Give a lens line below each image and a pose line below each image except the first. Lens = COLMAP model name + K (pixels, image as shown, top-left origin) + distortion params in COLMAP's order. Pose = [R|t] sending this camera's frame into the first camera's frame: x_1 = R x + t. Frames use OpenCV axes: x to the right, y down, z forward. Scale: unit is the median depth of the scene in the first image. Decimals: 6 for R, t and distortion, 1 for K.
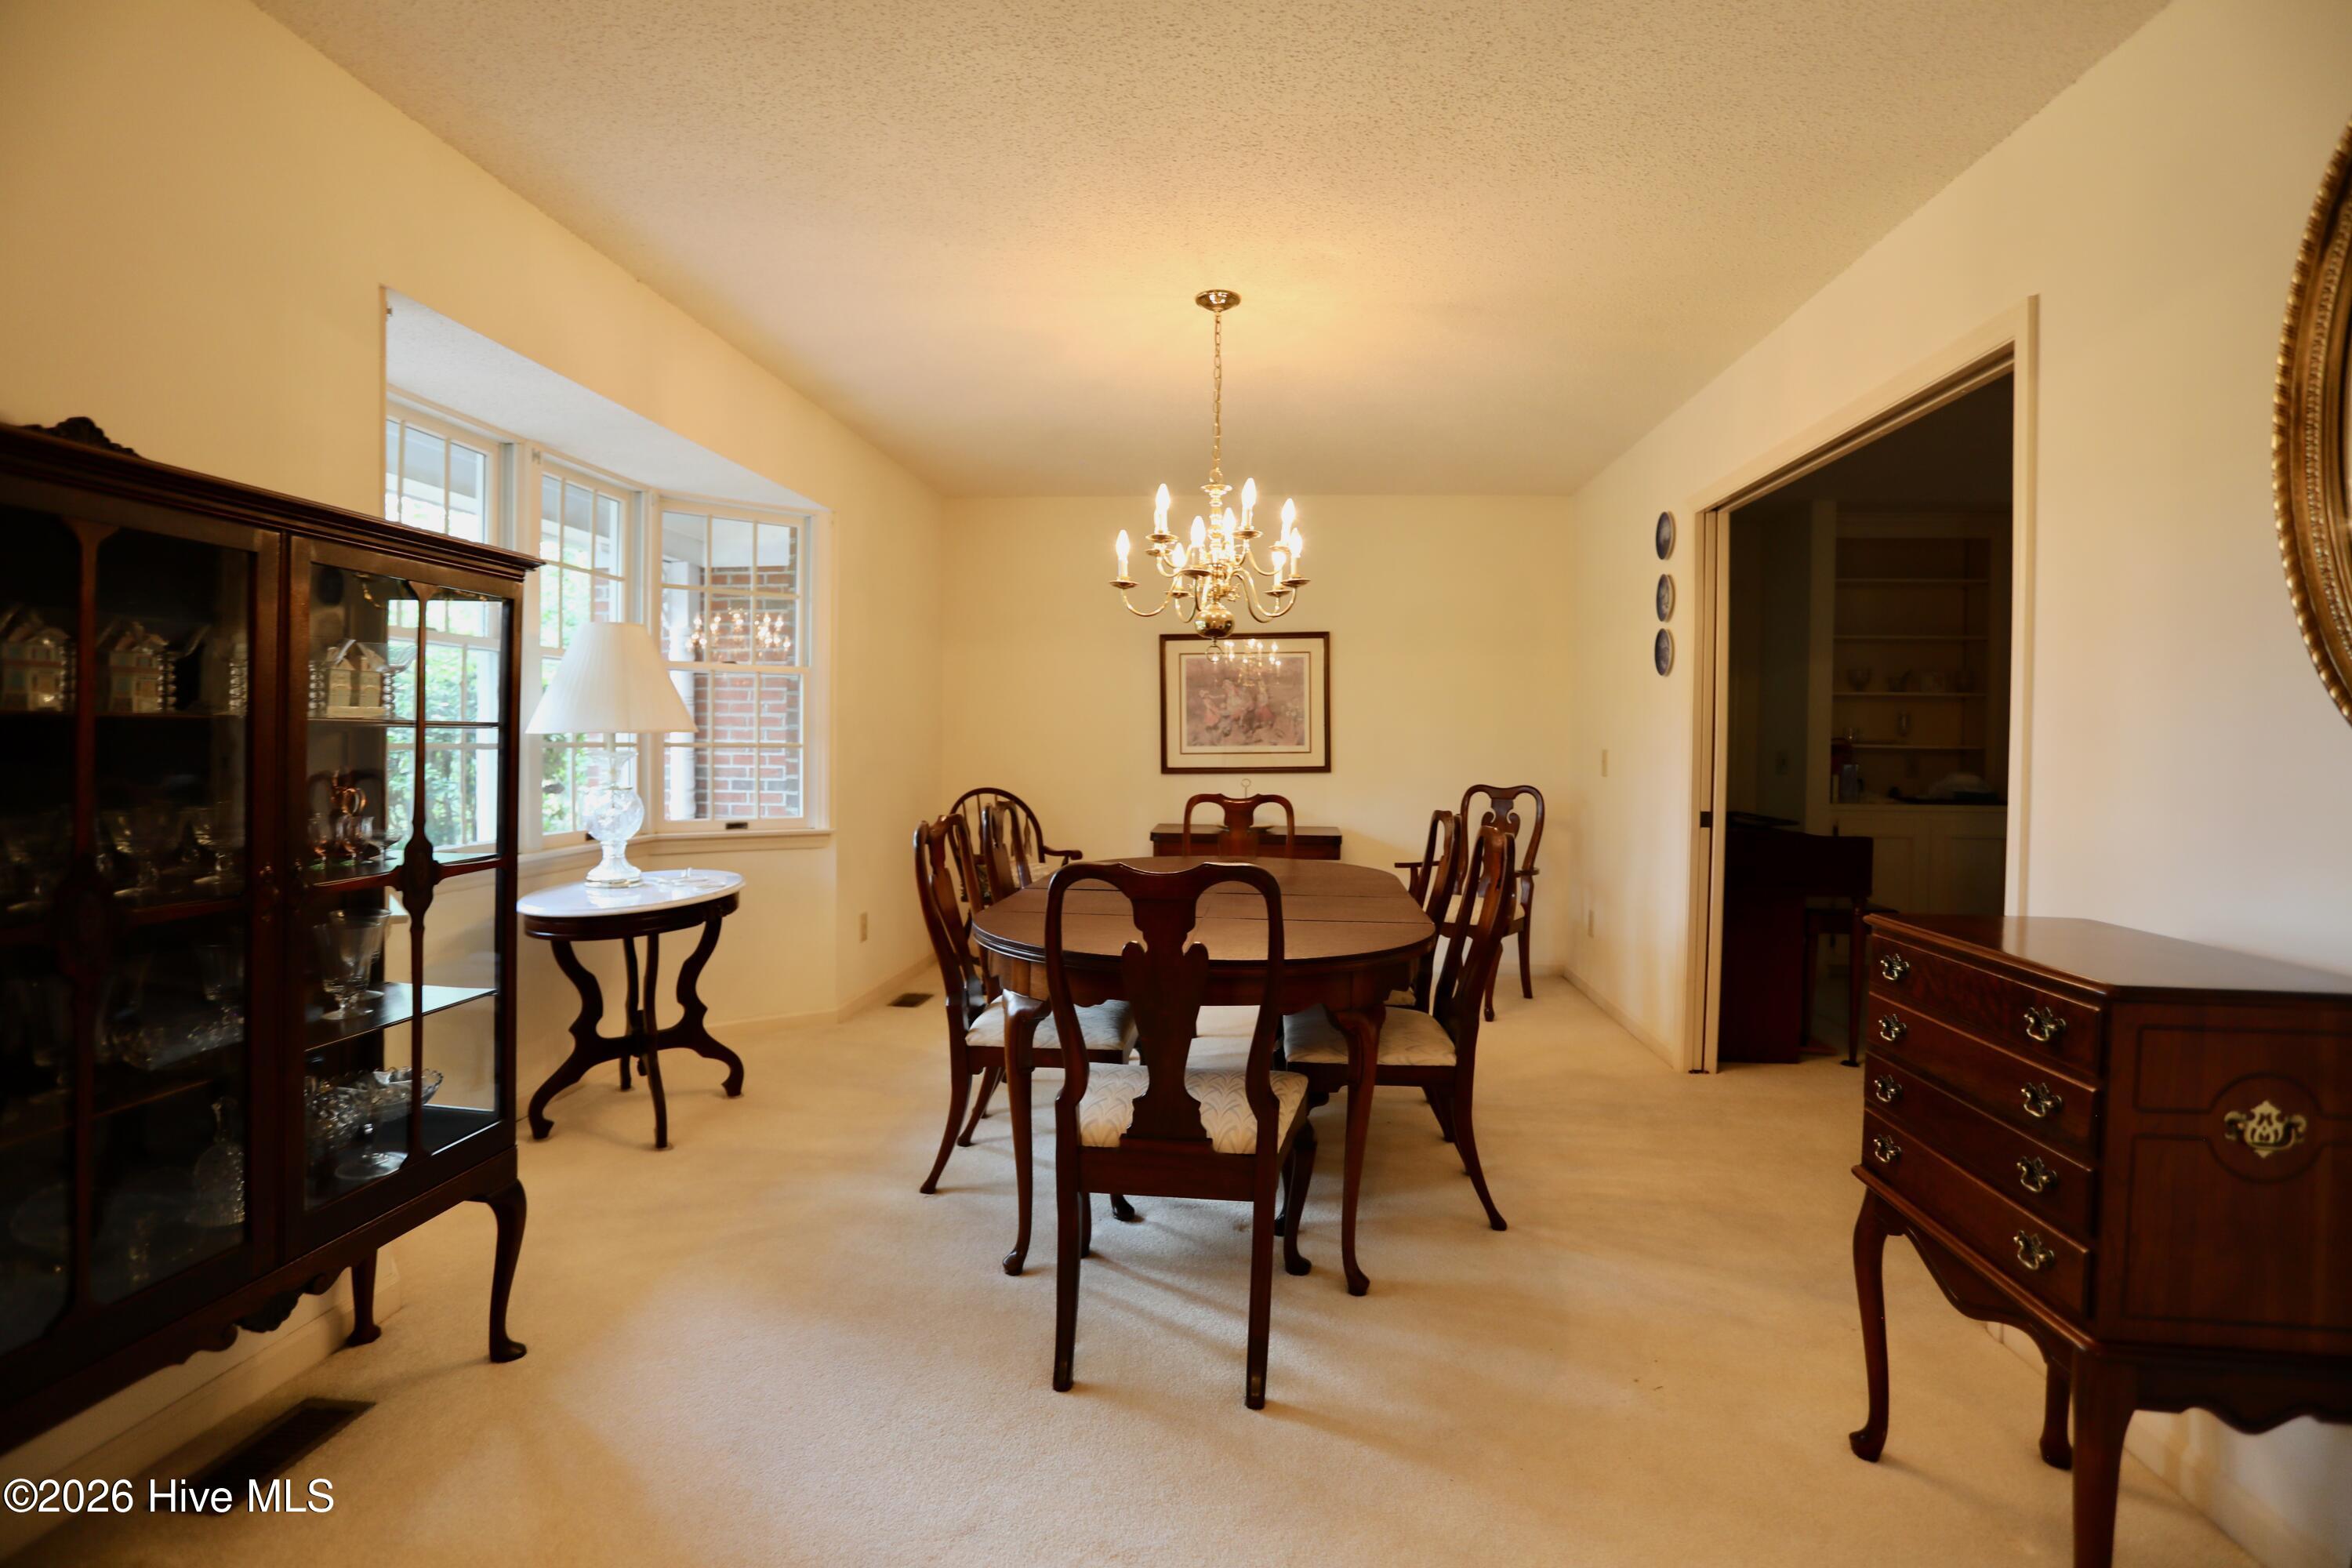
lens RADIAL K [[1160.5, 0, 1170.2], [0, 1160.5, 769.1], [0, 0, 1]] dist [-0.064199, 0.027294]
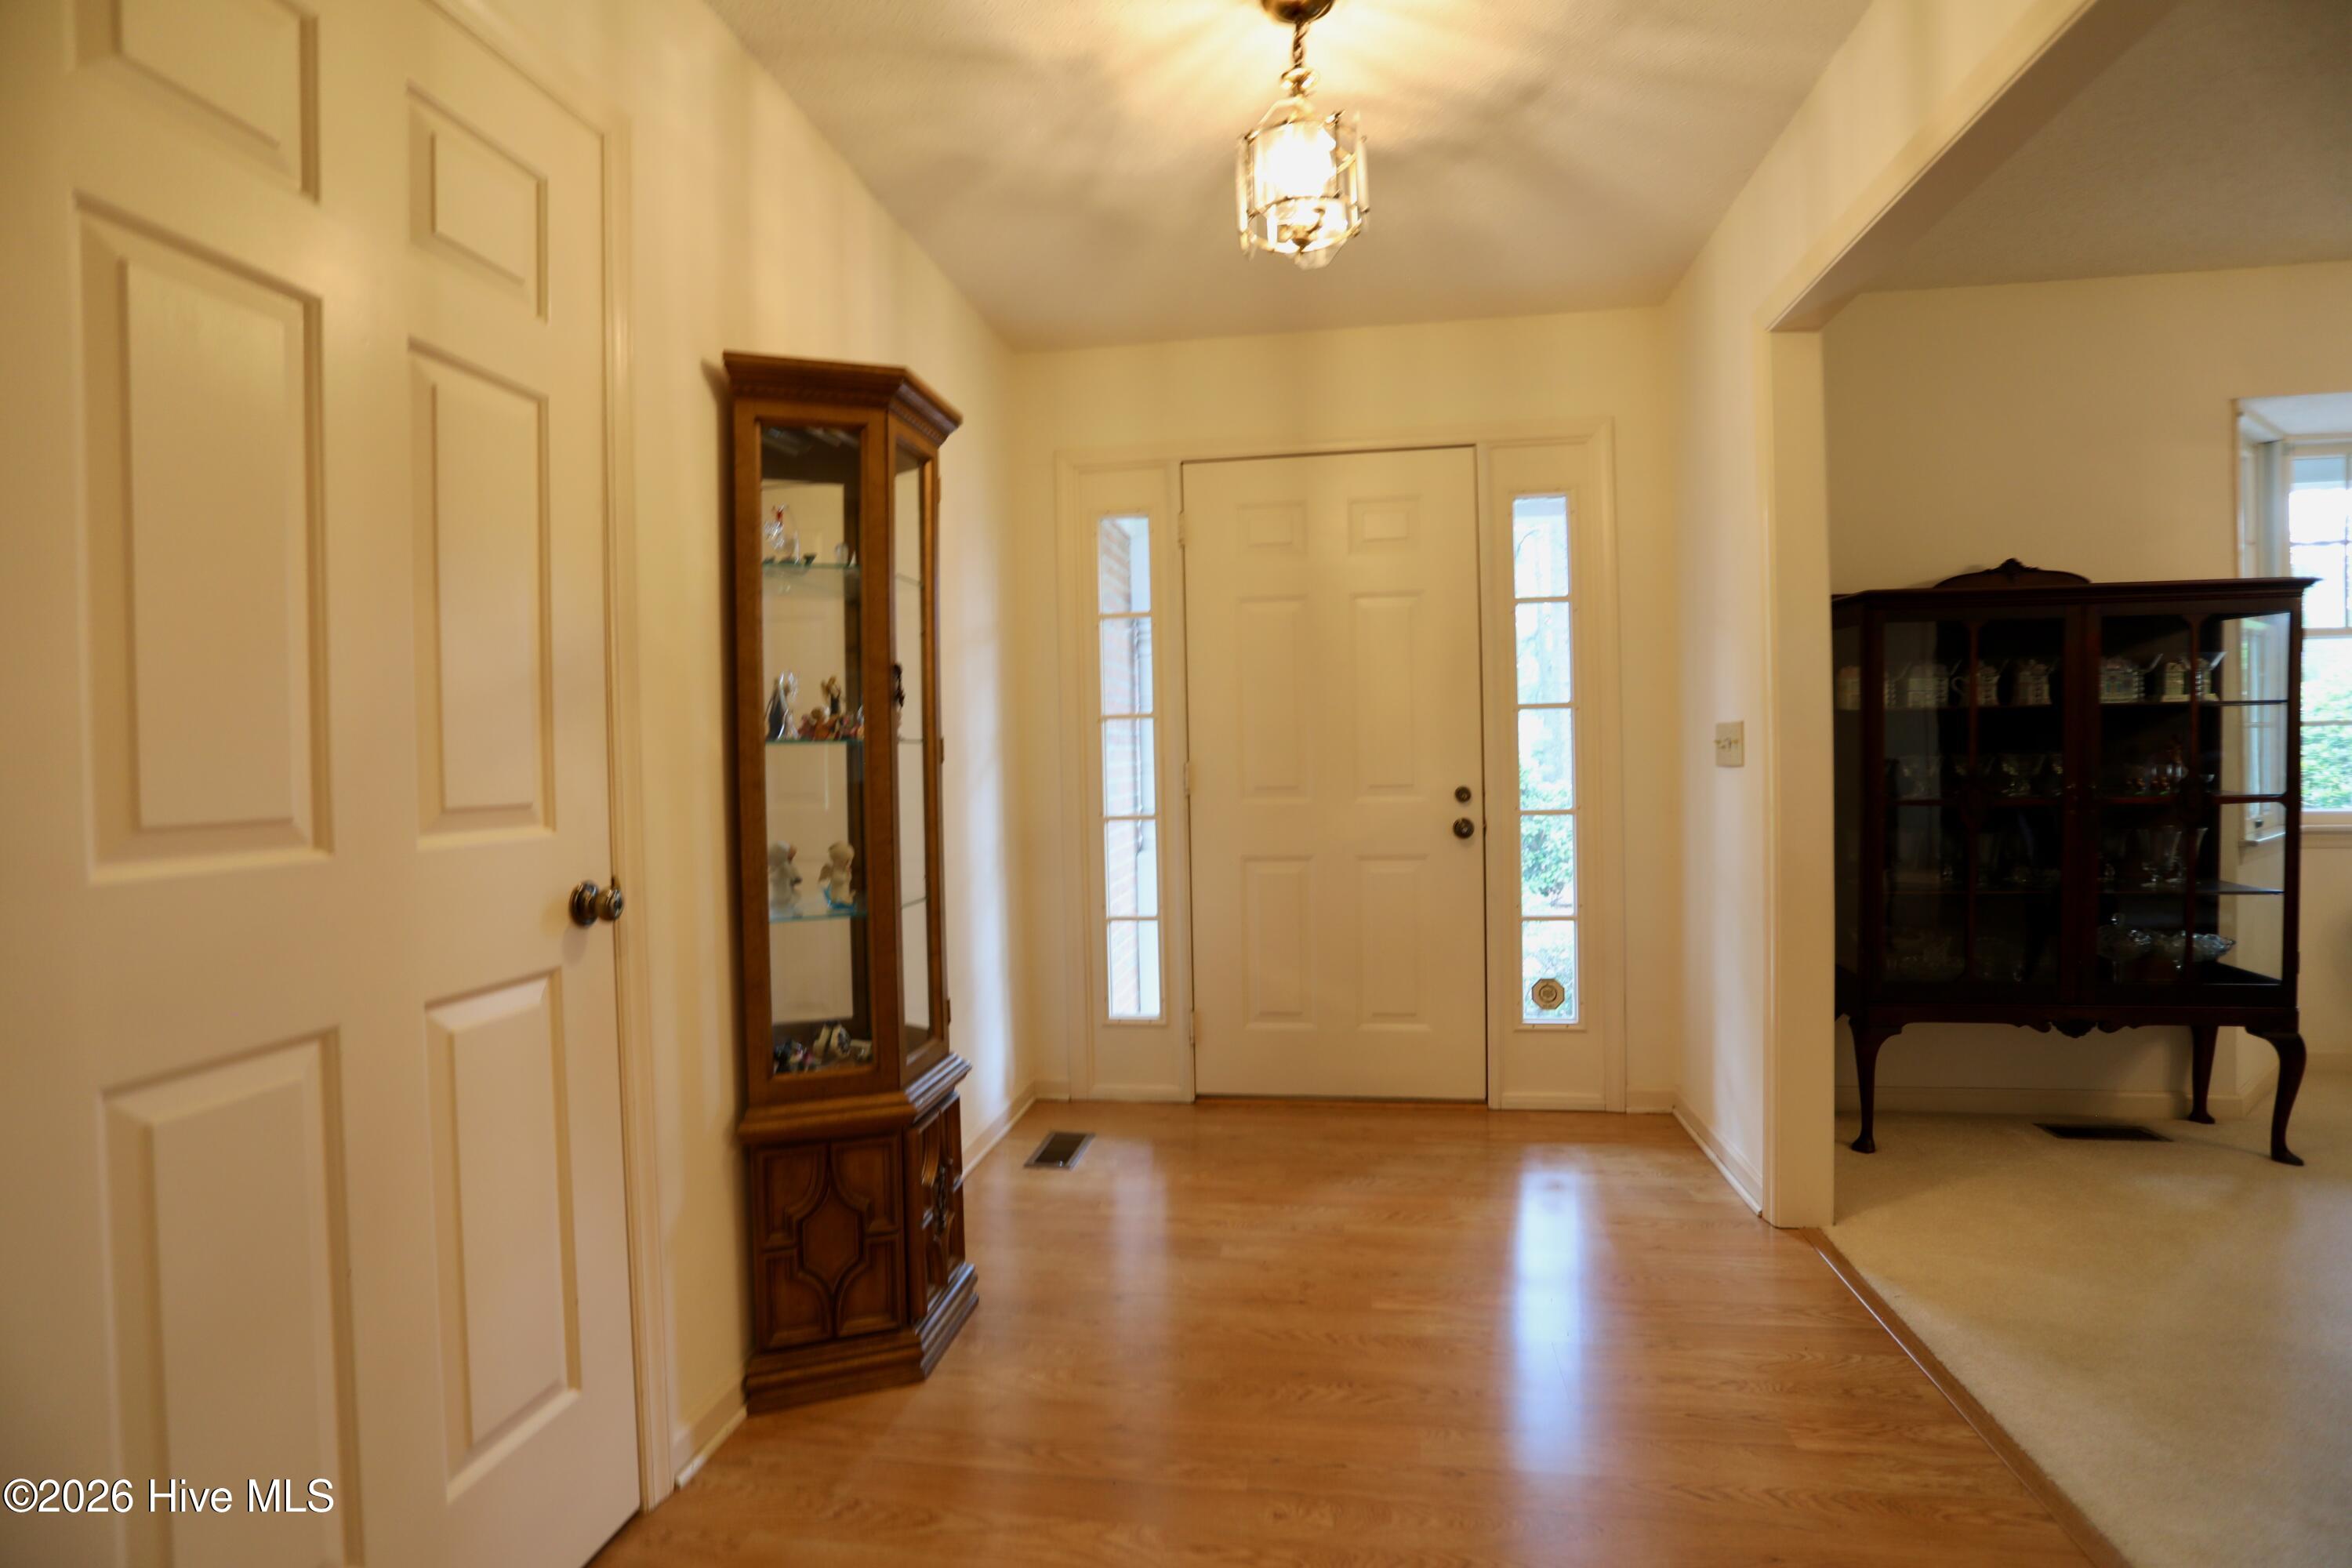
lens RADIAL K [[1160.5, 0, 1170.2], [0, 1160.5, 769.1], [0, 0, 1]] dist [-0.064199, 0.027294]
pose [[-0.044838, 0.016934, -0.998851, 0.859020], [-0.008918, 0.999810, 0.017350, 0.033148], [0.998954, 0.009686, -0.044678, -0.315122]]
